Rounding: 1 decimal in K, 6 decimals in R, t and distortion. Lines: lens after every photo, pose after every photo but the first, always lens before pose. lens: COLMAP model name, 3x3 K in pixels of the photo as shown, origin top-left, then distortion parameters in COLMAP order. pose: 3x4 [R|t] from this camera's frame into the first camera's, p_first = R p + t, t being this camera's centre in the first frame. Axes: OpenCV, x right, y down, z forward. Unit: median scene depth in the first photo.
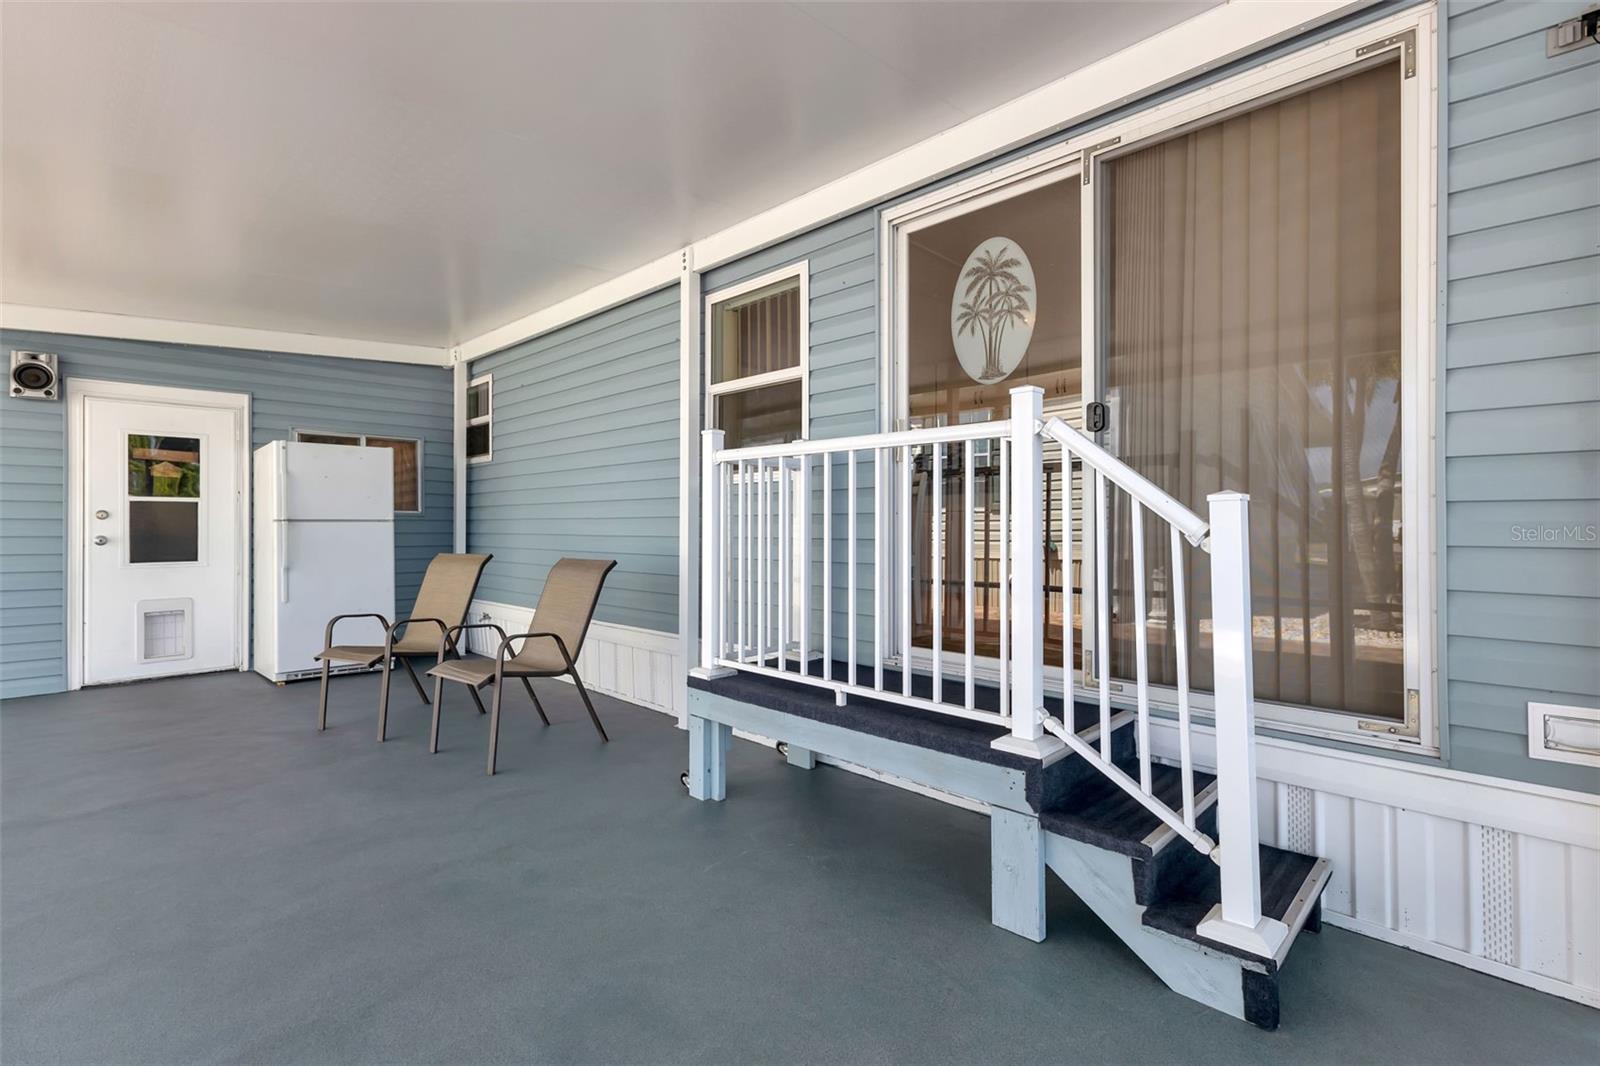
lens RADIAL K [[738.4, 0, 767.4], [0, 738.4, 518.6], [0, 0, 1]] dist [0.010436, -0.000512]
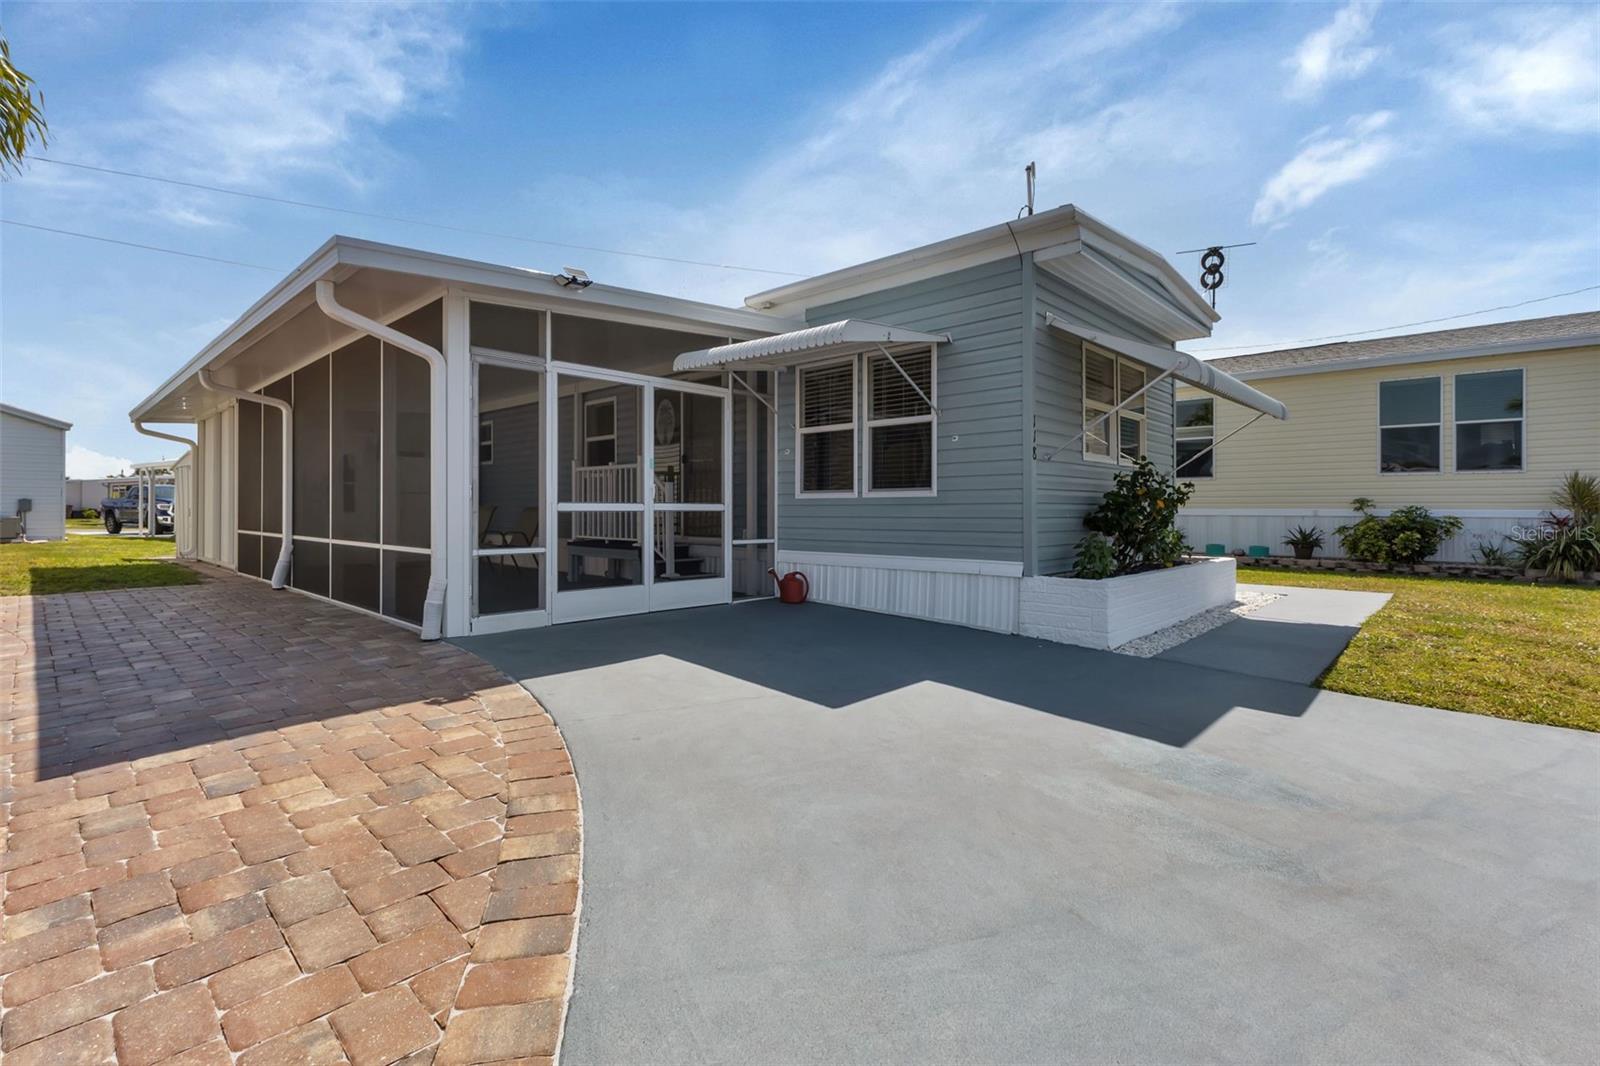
lens RADIAL K [[738.4, 0, 806.1], [0, 738.4, 519.2], [0, 0, 1]] dist [0.010436, -0.000512]
pose [[0.997795, -0.003358, 0.066281, 0.518337], [0.001889, 0.999752, 0.022210, 0.042793], [-0.066339, -0.022035, 0.997554, -1.619489]]
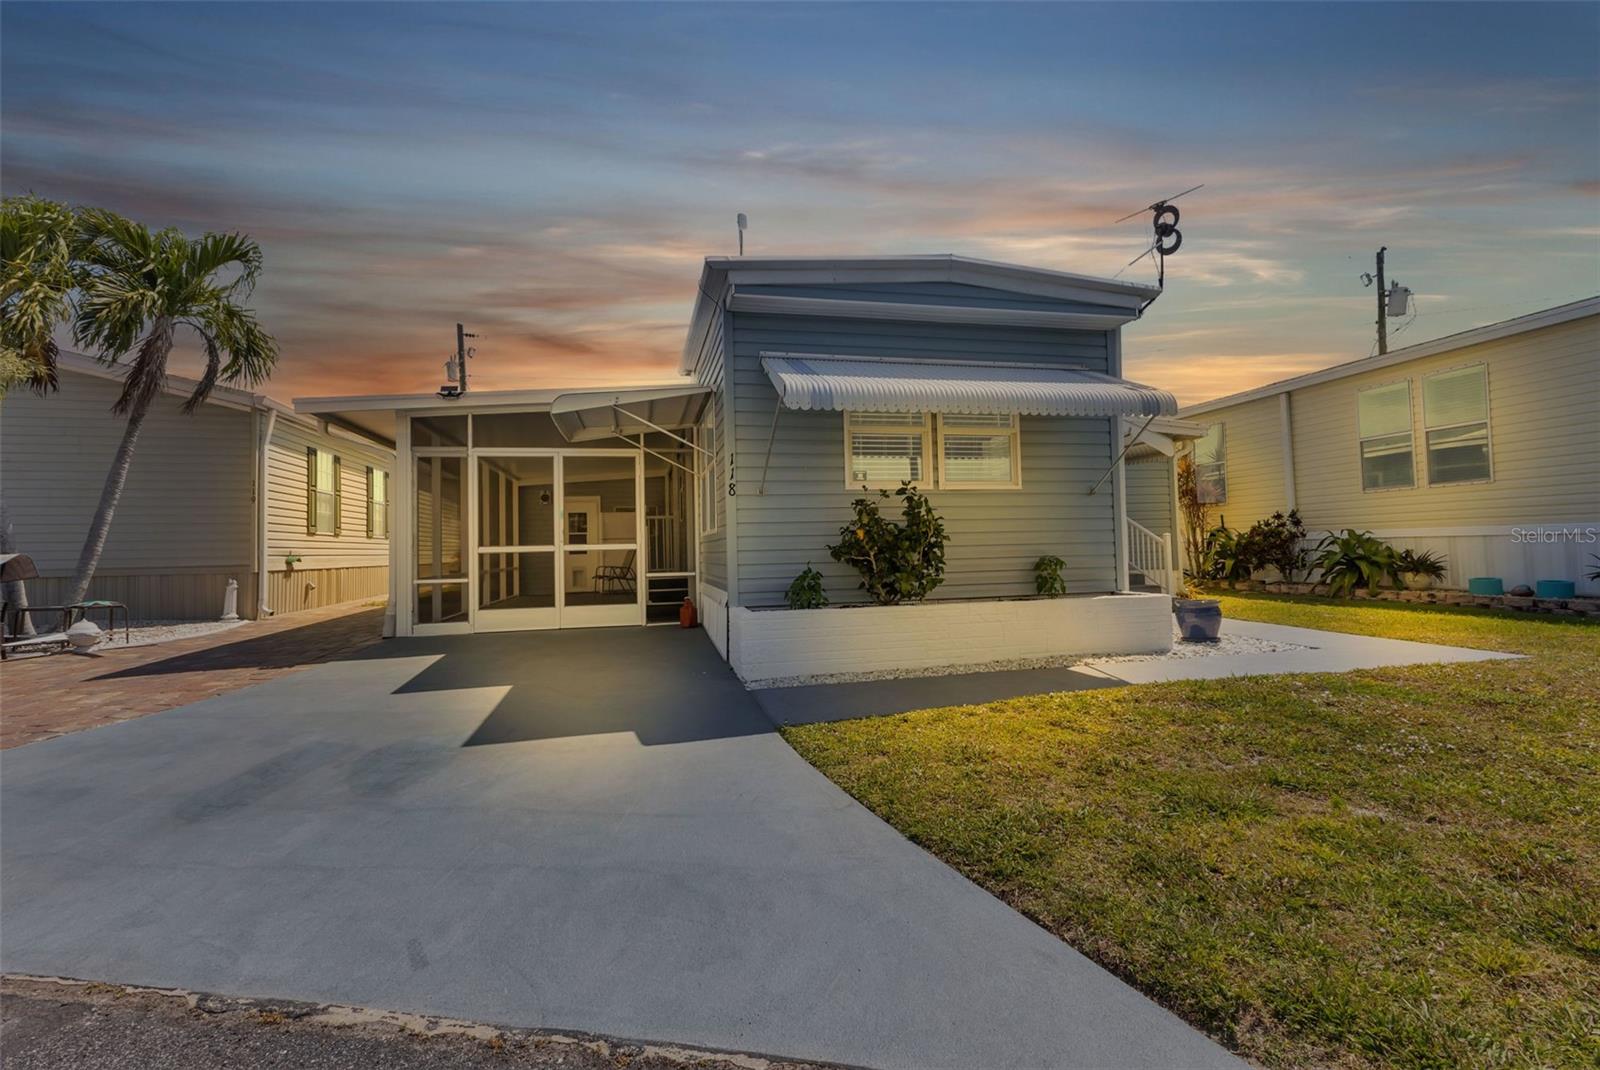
lens RADIAL K [[738.4, 0, 805.3], [0, 738.4, 521.0], [0, 0, 1]] dist [0.010436, -0.000512]
pose [[0.851512, -0.043935, -0.522490, 2.048680], [0.031916, 0.998979, -0.031988, 0.065596], [0.523362, 0.010562, 0.852045, -1.408917]]
